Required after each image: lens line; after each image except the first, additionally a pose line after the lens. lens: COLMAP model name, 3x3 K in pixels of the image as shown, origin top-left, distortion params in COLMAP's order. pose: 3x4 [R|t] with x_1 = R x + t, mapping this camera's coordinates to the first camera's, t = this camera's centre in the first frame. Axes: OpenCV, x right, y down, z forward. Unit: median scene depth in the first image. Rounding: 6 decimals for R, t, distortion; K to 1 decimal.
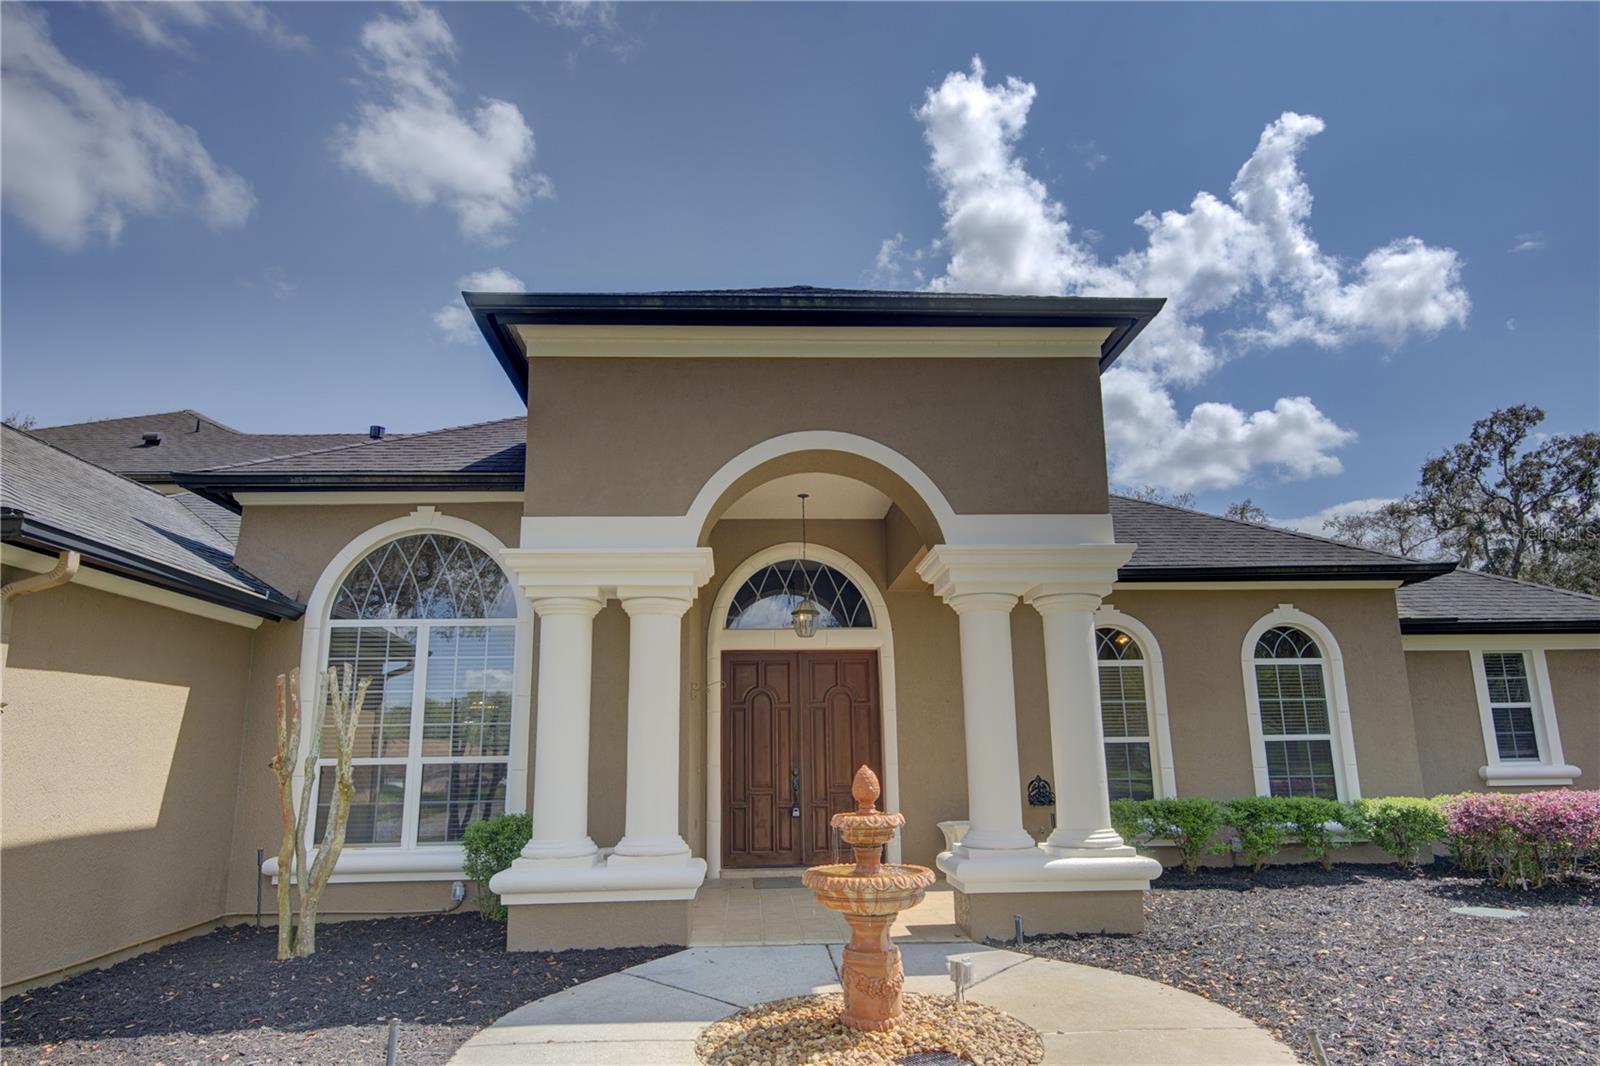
lens RADIAL K [[1067.1, 0, 803.5], [0, 1067.1, 522.4], [0, 0, 1]] dist [-0.001980, 0.002761]
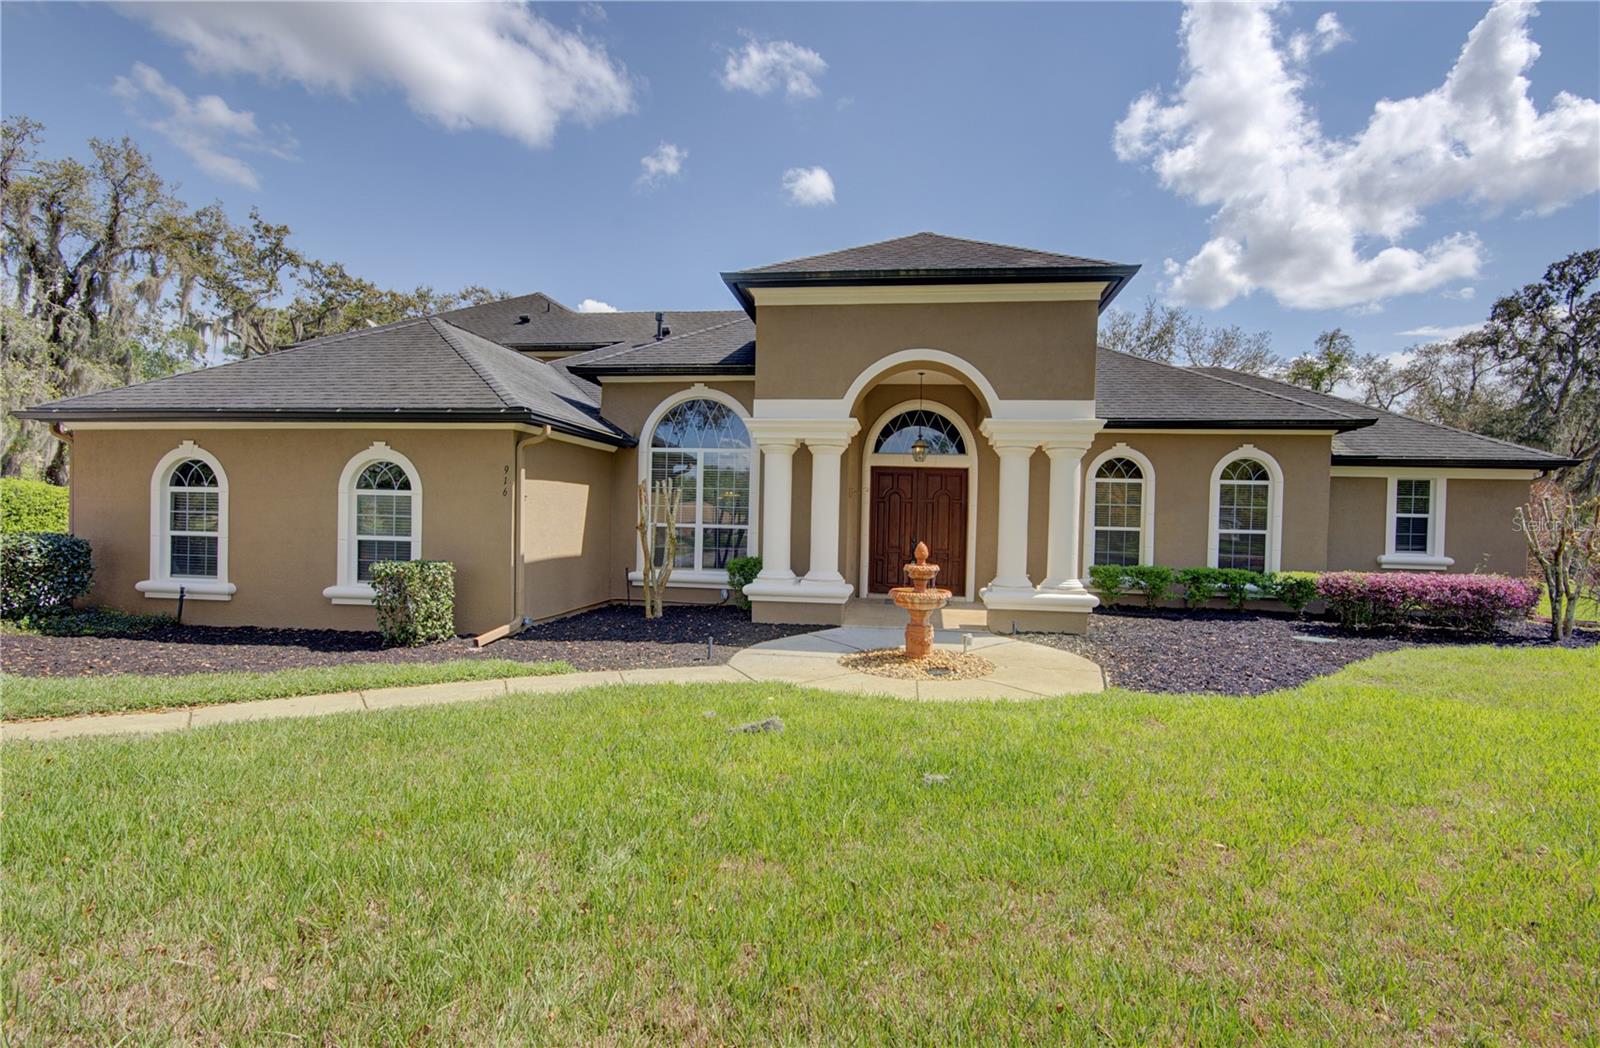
lens RADIAL K [[806.9, 0, 795.3], [0, 806.9, 544.4], [0, 0, 1]] dist [0.002277, -0.001470]
pose [[0.979174, 0.043642, -0.198277, 0.067324], [0.006187, 0.969755, 0.244002, -0.075875], [0.202929, -0.240147, 0.949289, -0.266708]]
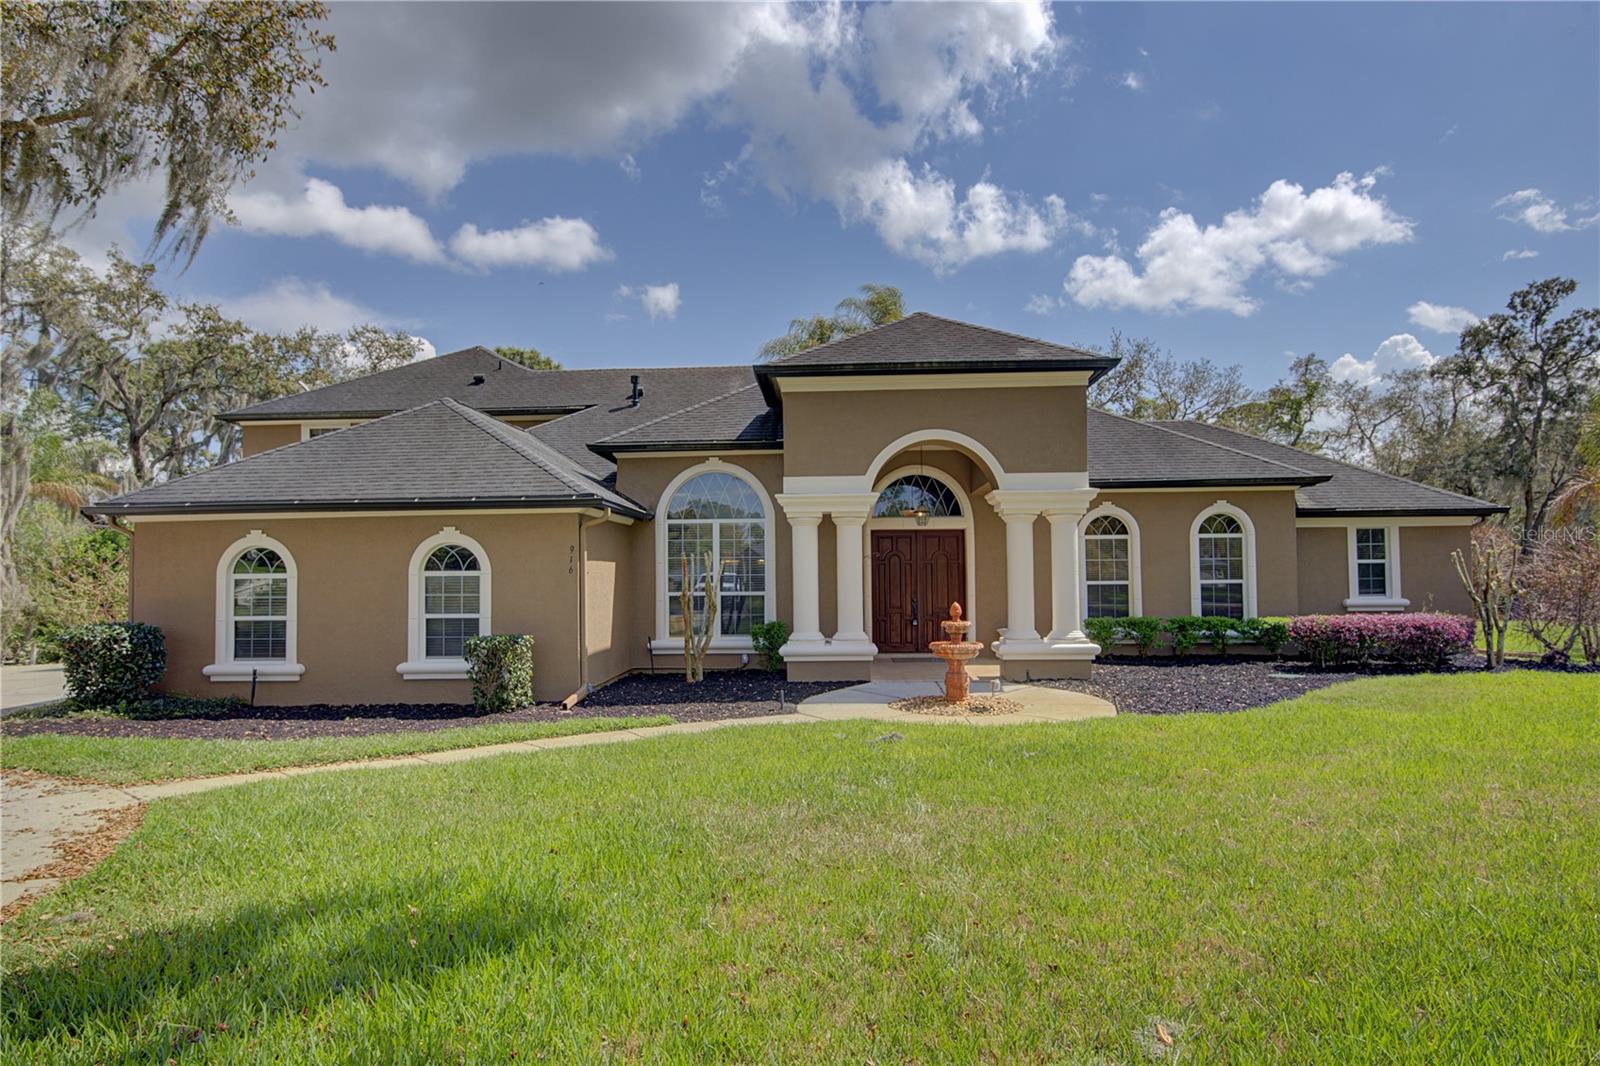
lens RADIAL K [[1067.1, 0, 770.3], [0, 1067.1, 544.9], [0, 0, 1]] dist [-0.001980, 0.002761]
pose [[0.993547, 0.001068, -0.113419, -0.047159], [0.020087, 0.982493, 0.185211, -0.189377], [0.111631, -0.186294, 0.976132, -0.738234]]
